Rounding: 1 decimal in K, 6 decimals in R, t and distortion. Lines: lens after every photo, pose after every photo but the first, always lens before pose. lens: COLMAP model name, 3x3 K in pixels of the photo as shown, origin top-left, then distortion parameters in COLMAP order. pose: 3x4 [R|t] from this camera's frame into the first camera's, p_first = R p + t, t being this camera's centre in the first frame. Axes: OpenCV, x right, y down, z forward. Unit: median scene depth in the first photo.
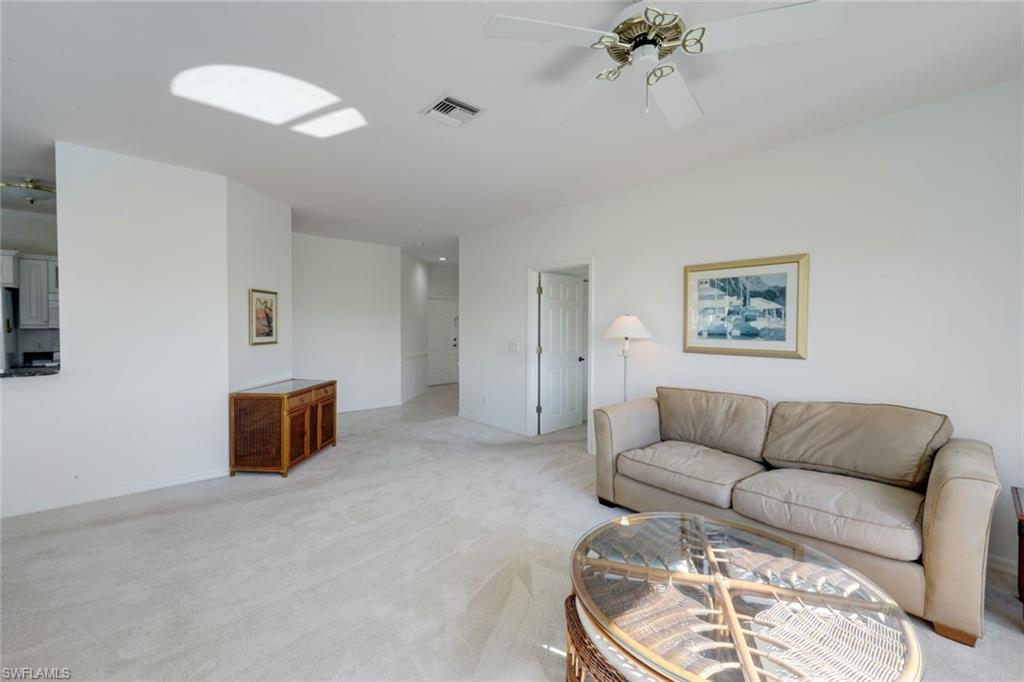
lens RADIAL K [[412.0, 0, 508.4], [0, 412.0, 335.4], [0, 0, 1]] dist [-0.000054, 0.000064]
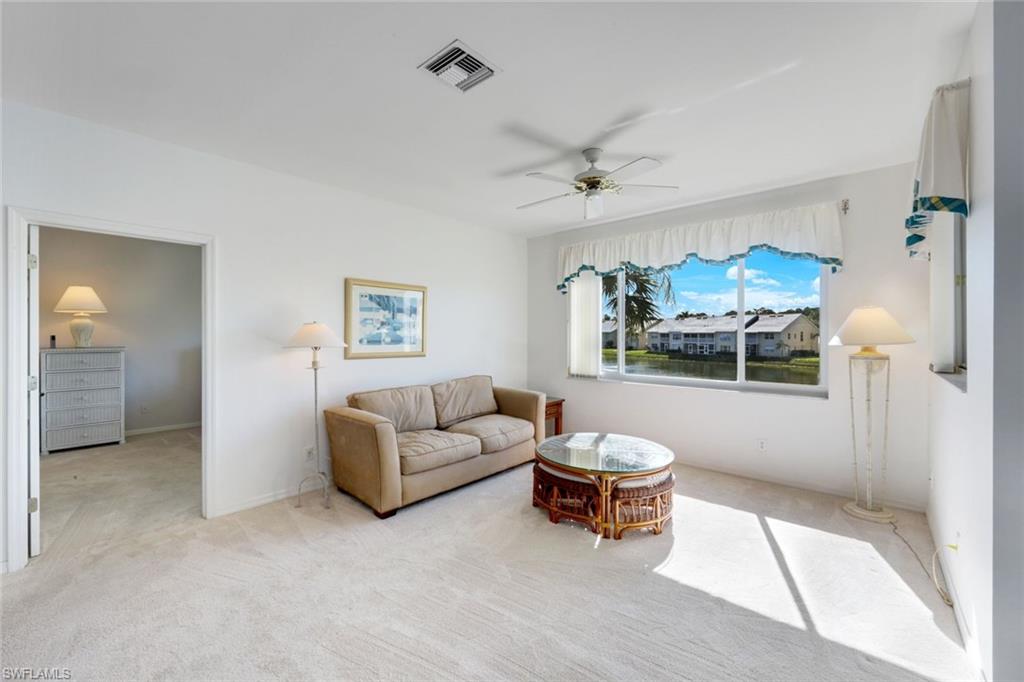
lens RADIAL K [[412.0, 0, 508.4], [0, 412.0, 335.4], [0, 0, 1]] dist [-0.000054, 0.000064]
pose [[-0.108849, -0.004889, 0.994046, -0.738730], [0.017831, 0.999817, 0.006870, -0.022024], [-0.993898, 0.018472, -0.108742, 0.777371]]
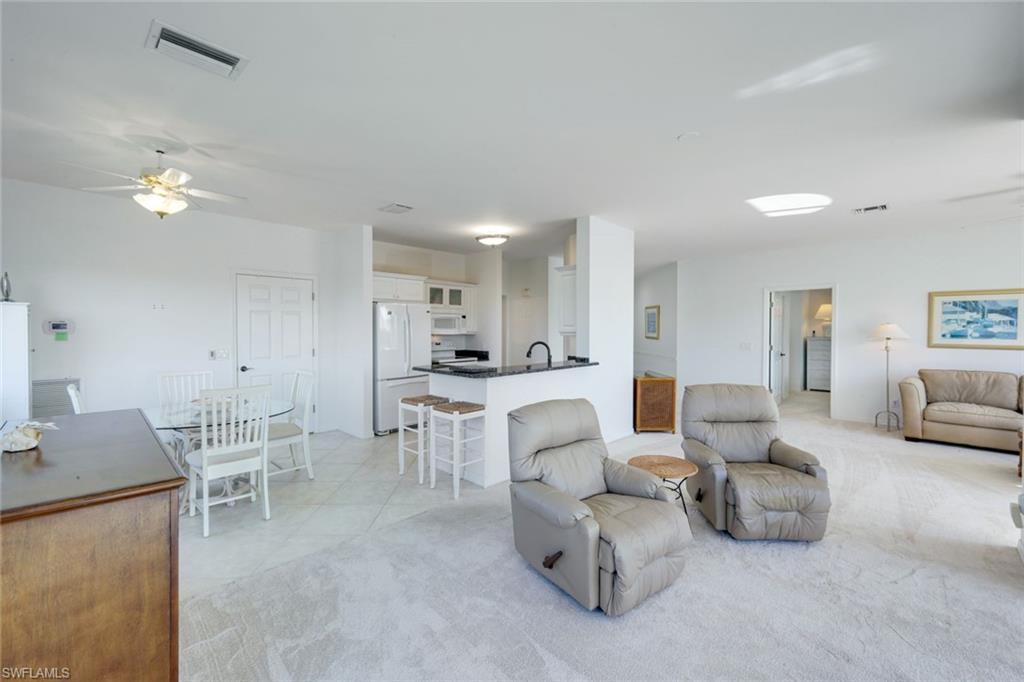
lens RADIAL K [[421.3, 0, 506.7], [0, 421.3, 335.2], [0, 0, 1]] dist [0.001651, 0.000317]
pose [[0.997771, -0.006055, 0.066457, -1.402994], [0.006318, 0.999973, -0.003745, -0.010584], [-0.066432, 0.004156, 0.997782, -0.534324]]
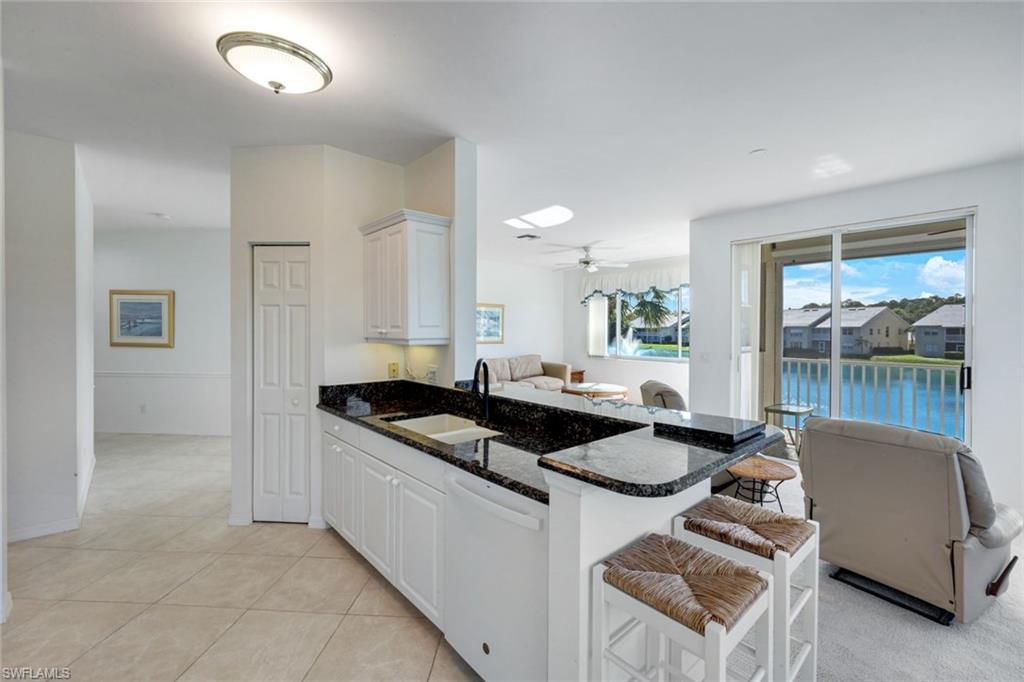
lens RADIAL K [[419.4, 0, 506.6], [0, 419.4, 327.8], [0, 0, 1]] dist [0.000769, -0.000309]
pose [[0.023754, -0.000268, 0.999718, -1.871999], [0.015876, 0.999874, -0.000110, -0.040435], [-0.999592, 0.015874, 0.023755, 0.826146]]
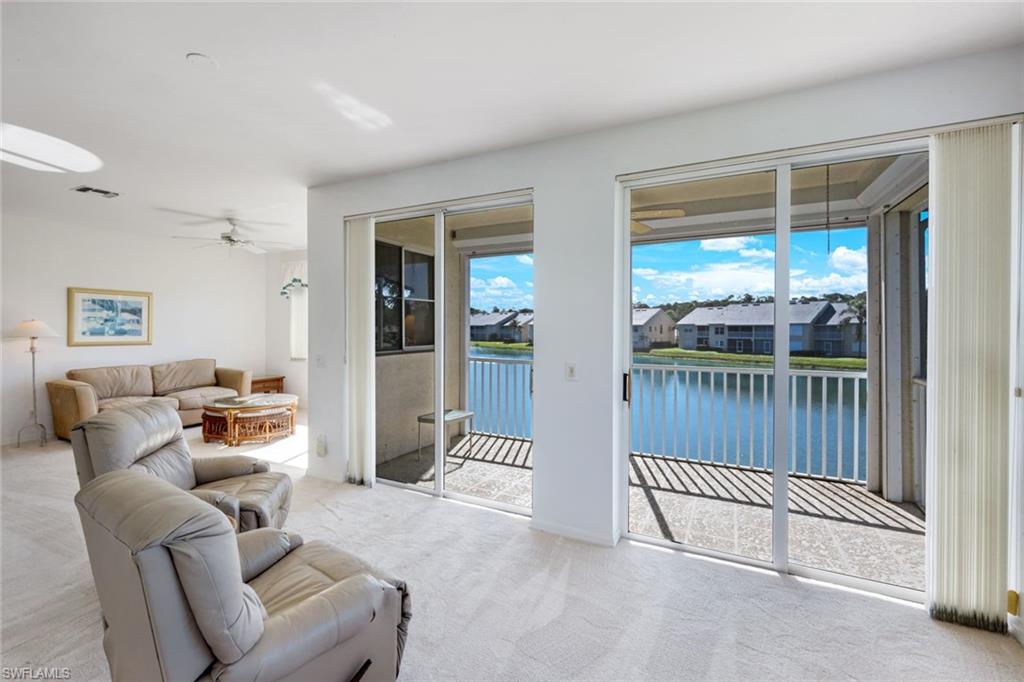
lens RADIAL K [[437.3, 0, 508.0], [0, 437.3, 331.5], [0, 0, 1]] dist [-0.002323, -0.000172]
pose [[-0.358041, -0.013990, 0.933601, -1.732921], [0.012311, 0.999730, 0.019703, -0.025139], [-0.933625, 0.018548, -0.357772, 0.115911]]
